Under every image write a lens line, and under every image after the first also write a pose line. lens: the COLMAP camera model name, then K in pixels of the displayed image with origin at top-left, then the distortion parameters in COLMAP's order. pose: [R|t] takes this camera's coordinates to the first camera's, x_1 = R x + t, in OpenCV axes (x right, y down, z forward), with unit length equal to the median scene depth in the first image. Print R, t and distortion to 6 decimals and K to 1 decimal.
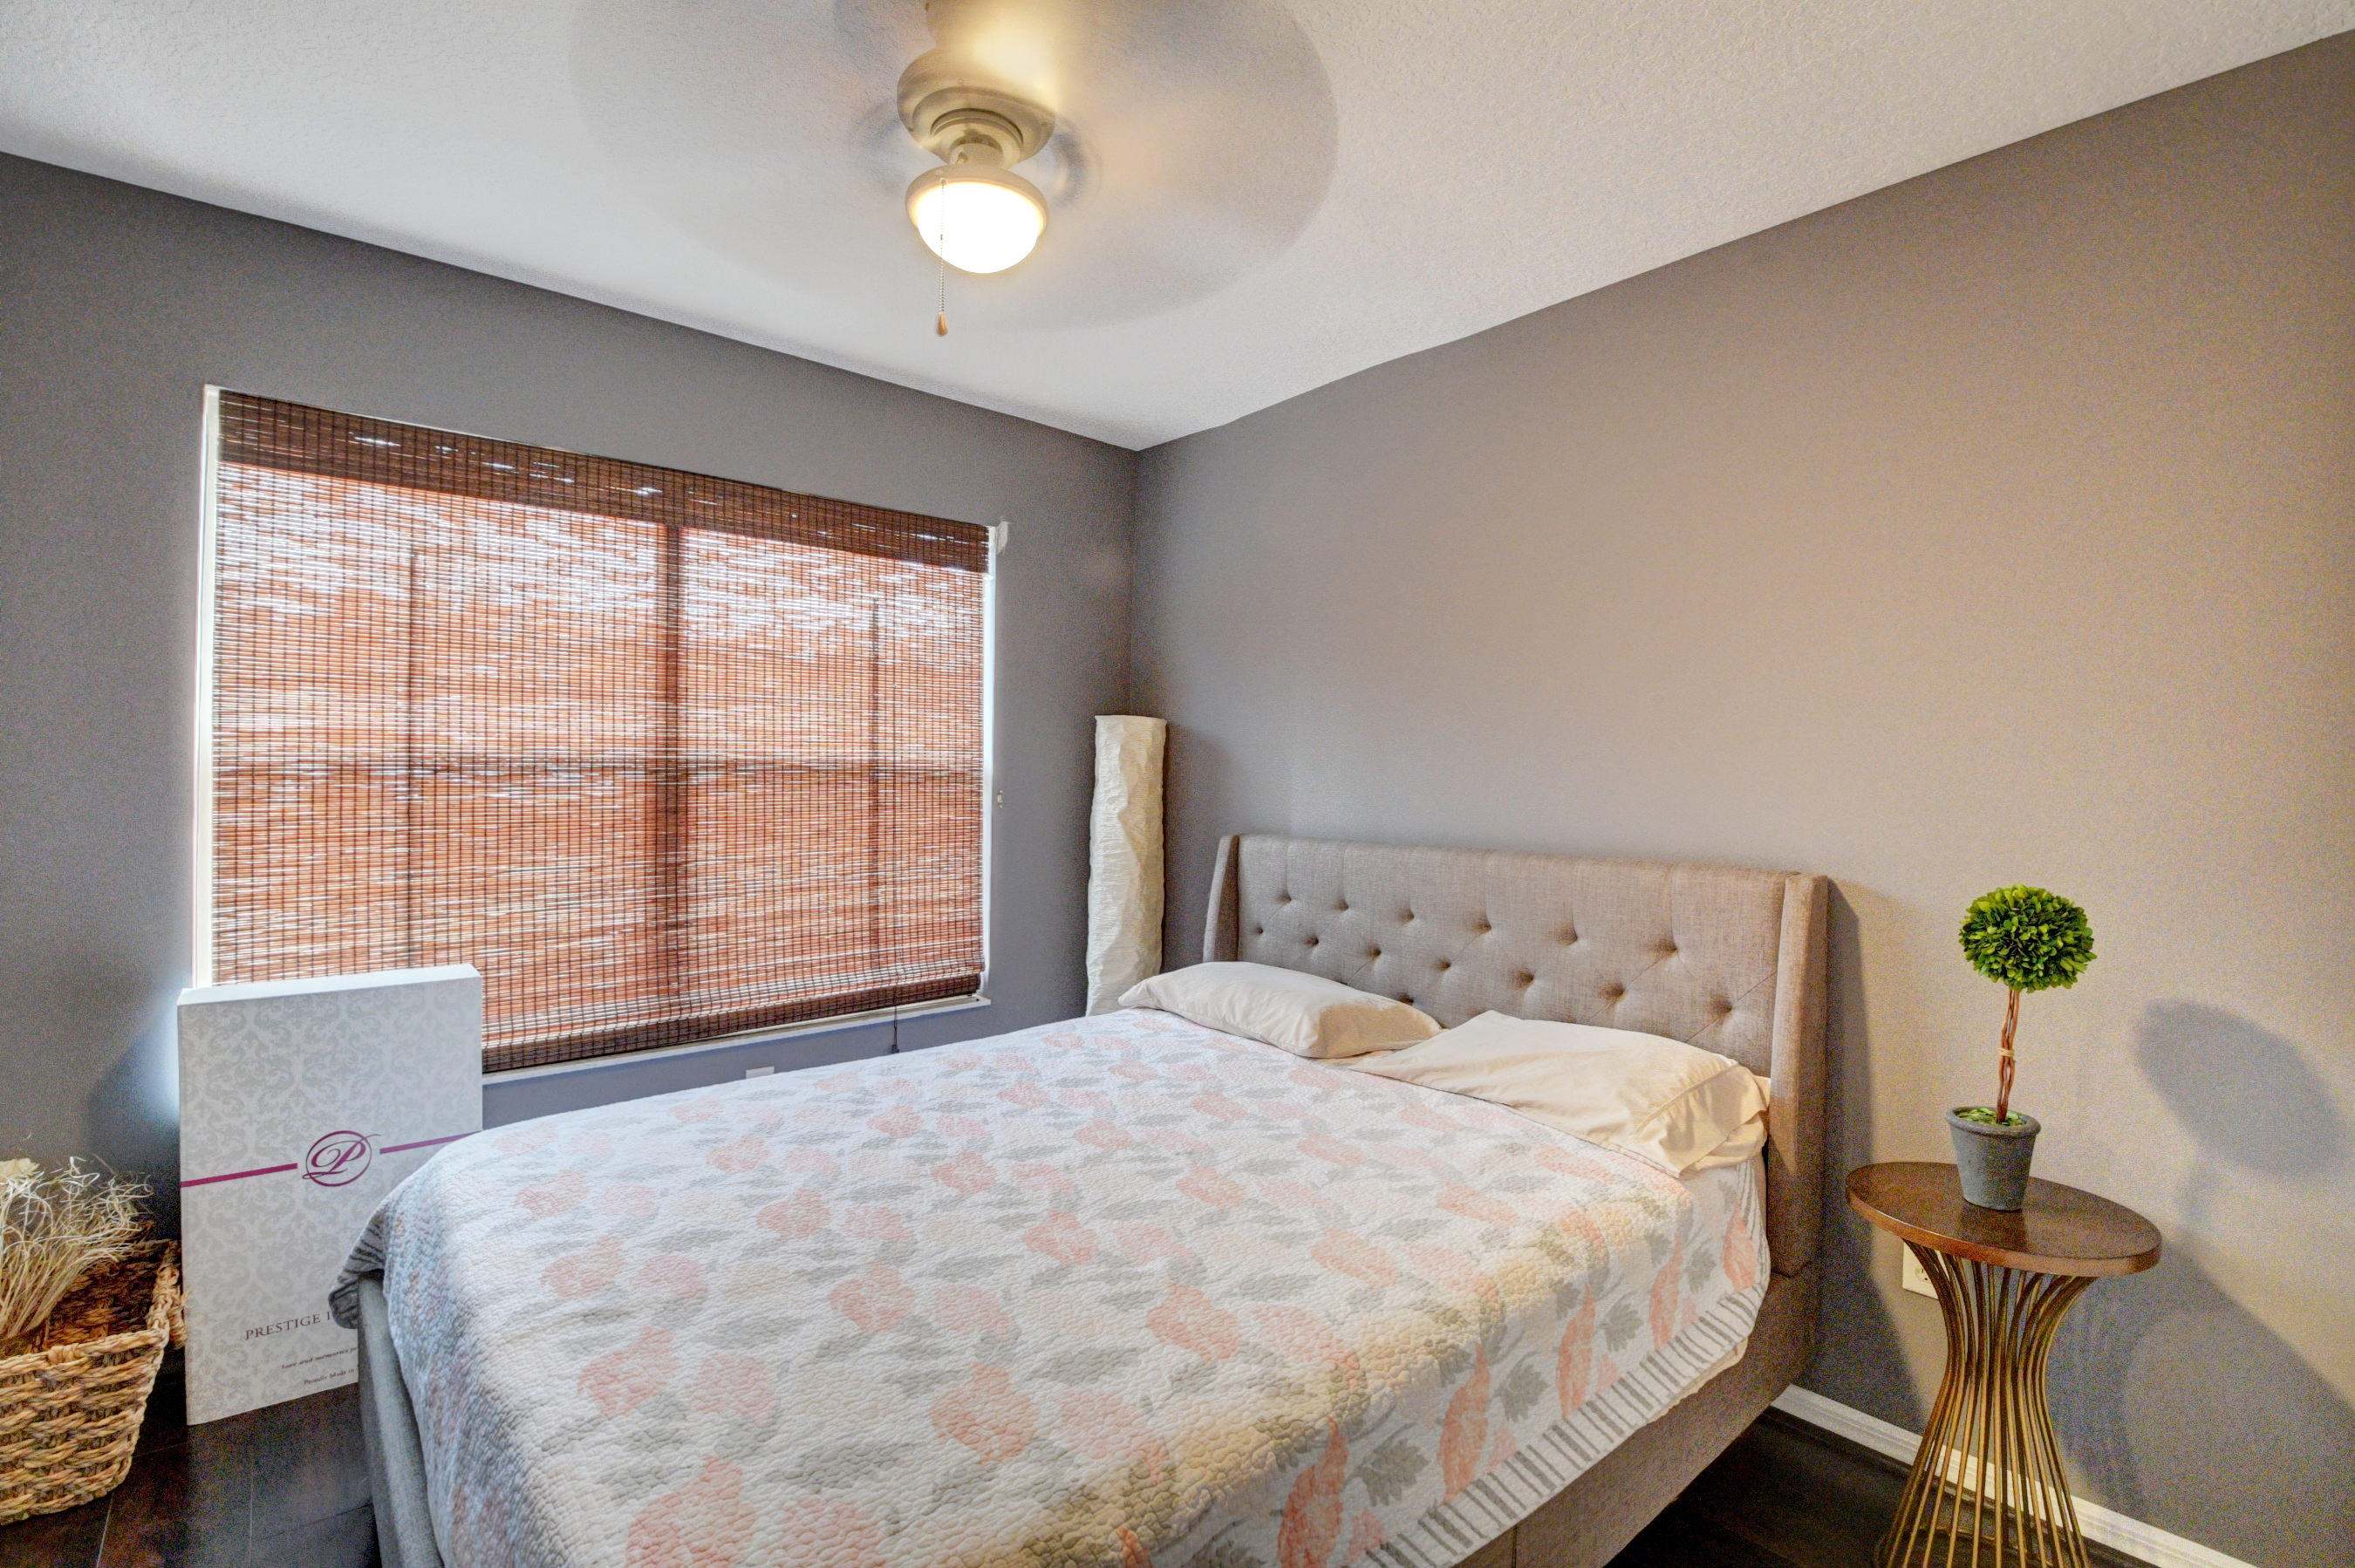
lens RADIAL K [[1028.2, 0, 1177.5], [0, 1028.2, 784.0], [0, 0, 1]] dist [0.012461, -0.020621]
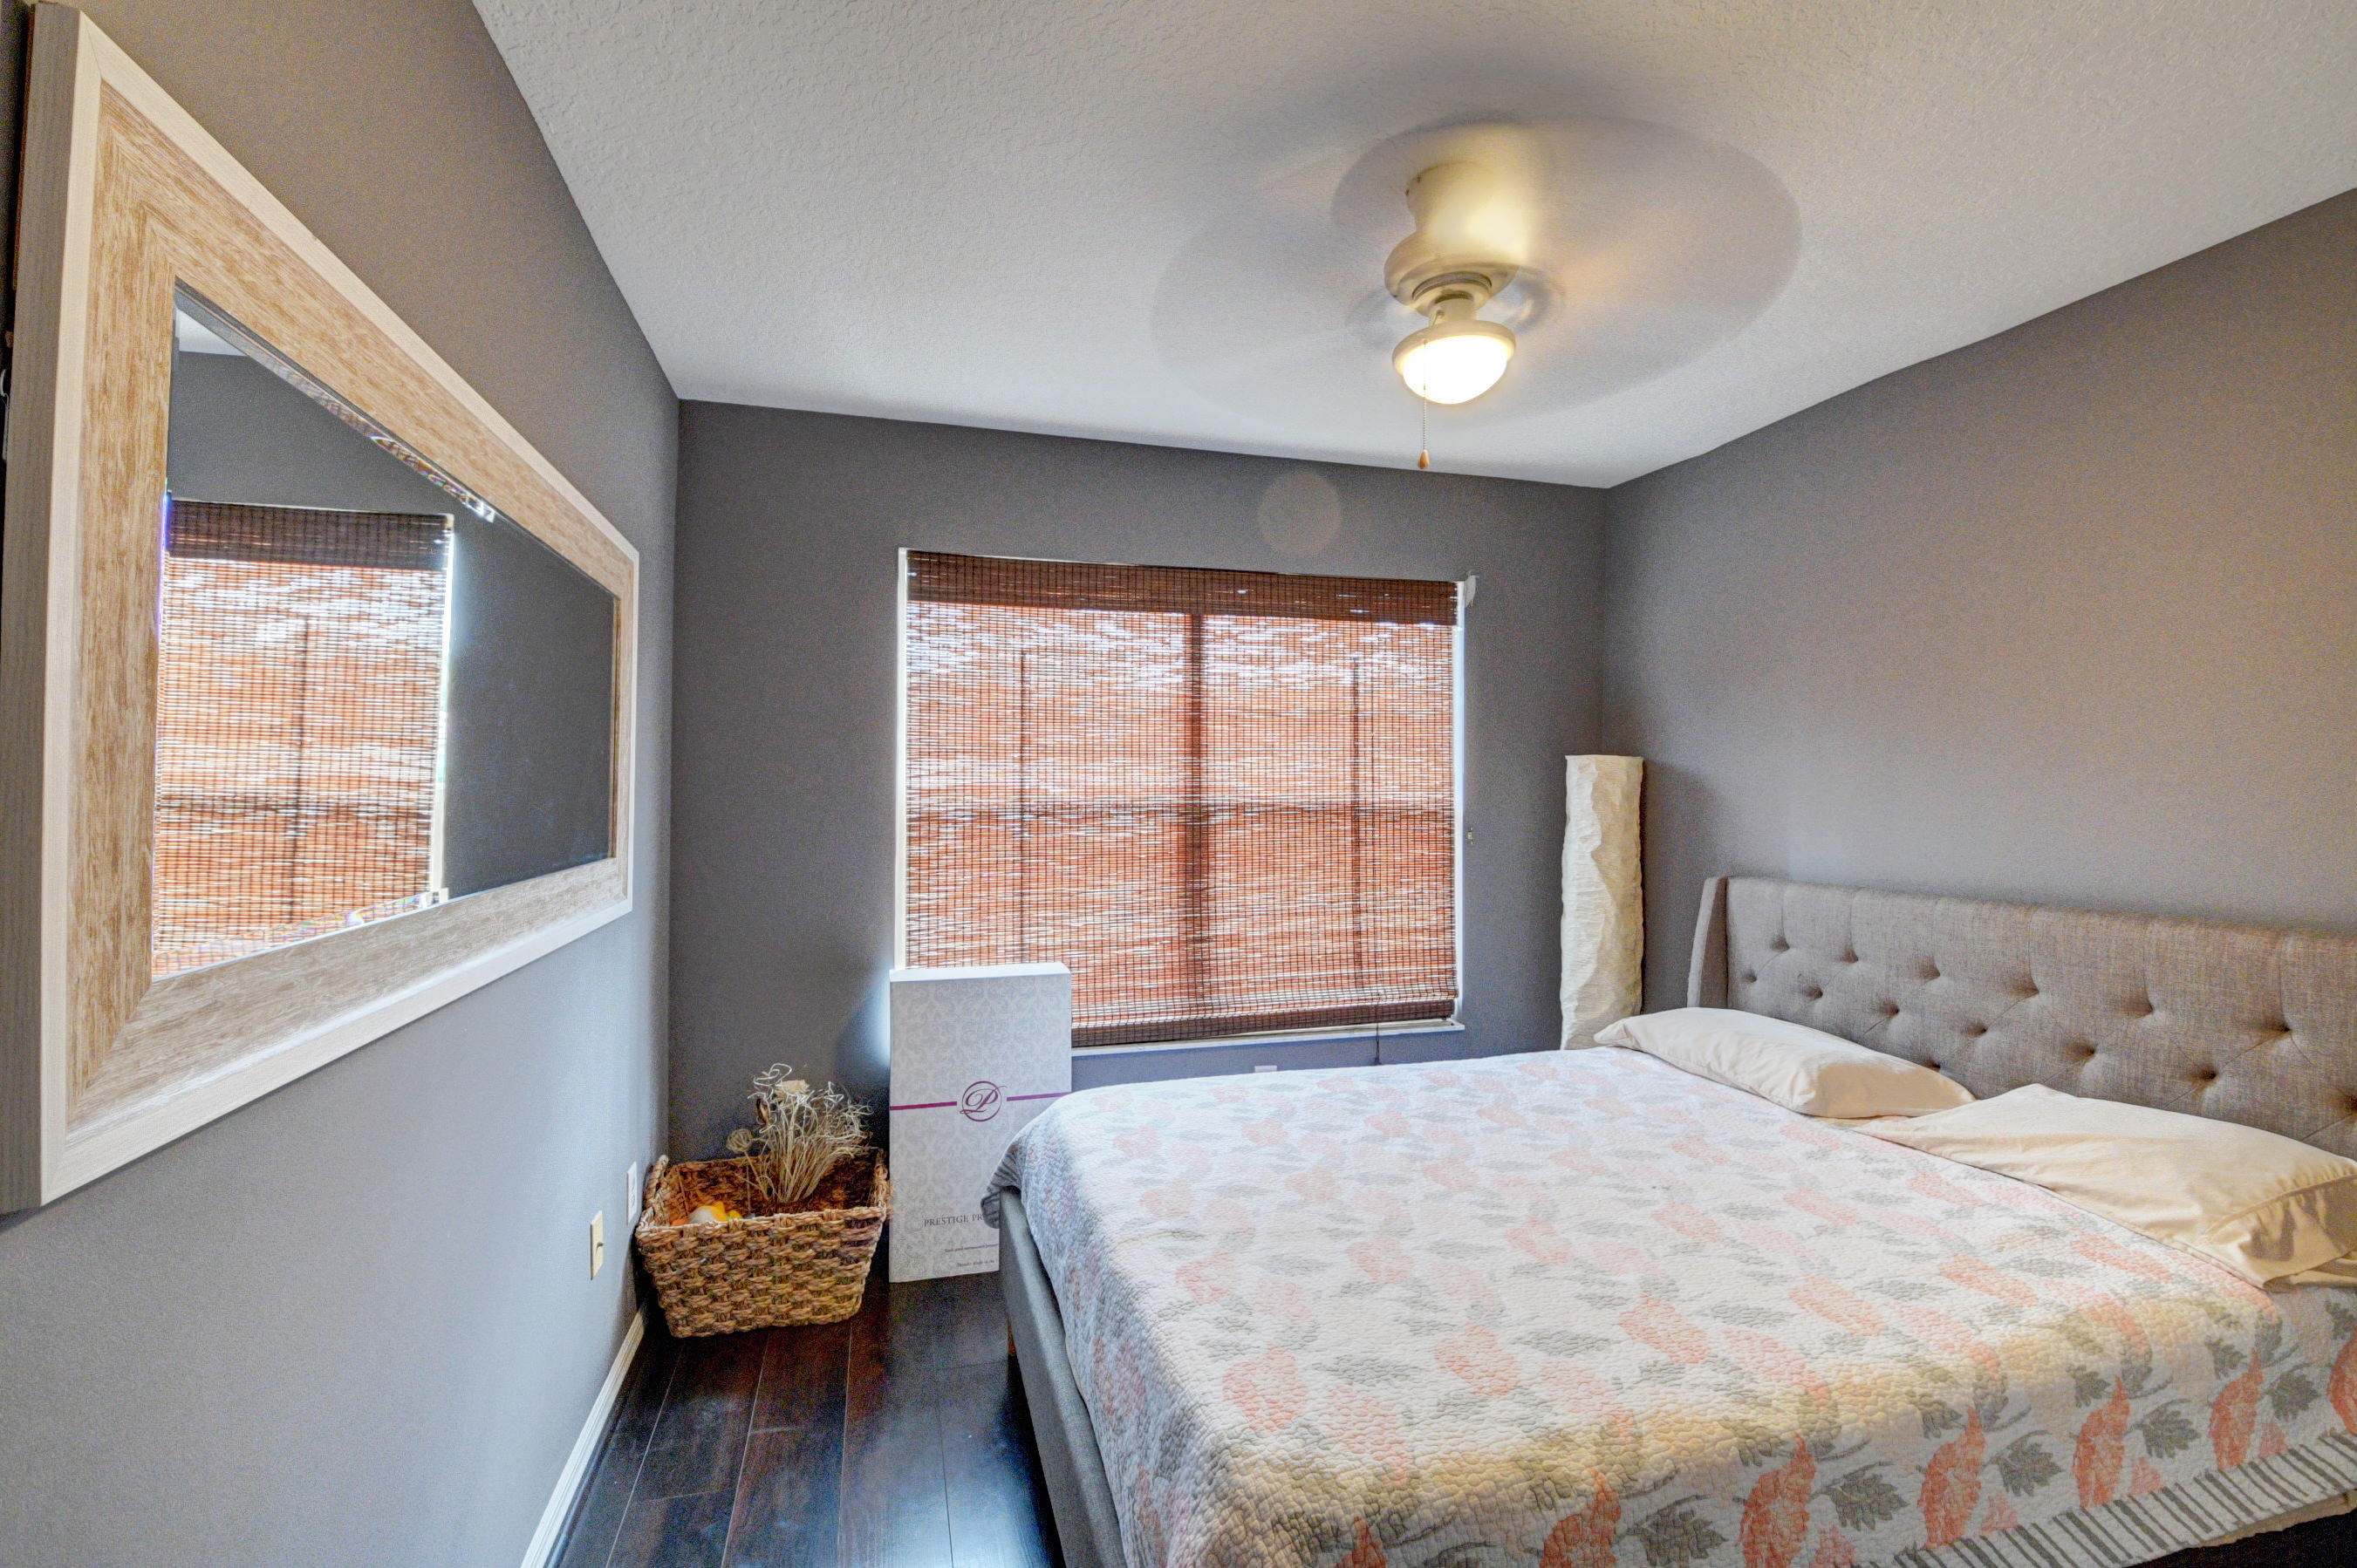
lens RADIAL K [[1038.8, 0, 1173.4], [0, 1038.8, 774.3], [0, 0, 1]] dist [0.031177, -0.039290]
pose [[0.903323, -0.016631, -0.428638, 0.018879], [0.005784, 0.999630, -0.026596, -0.034875], [0.428922, 0.021545, 0.903085, -0.167437]]
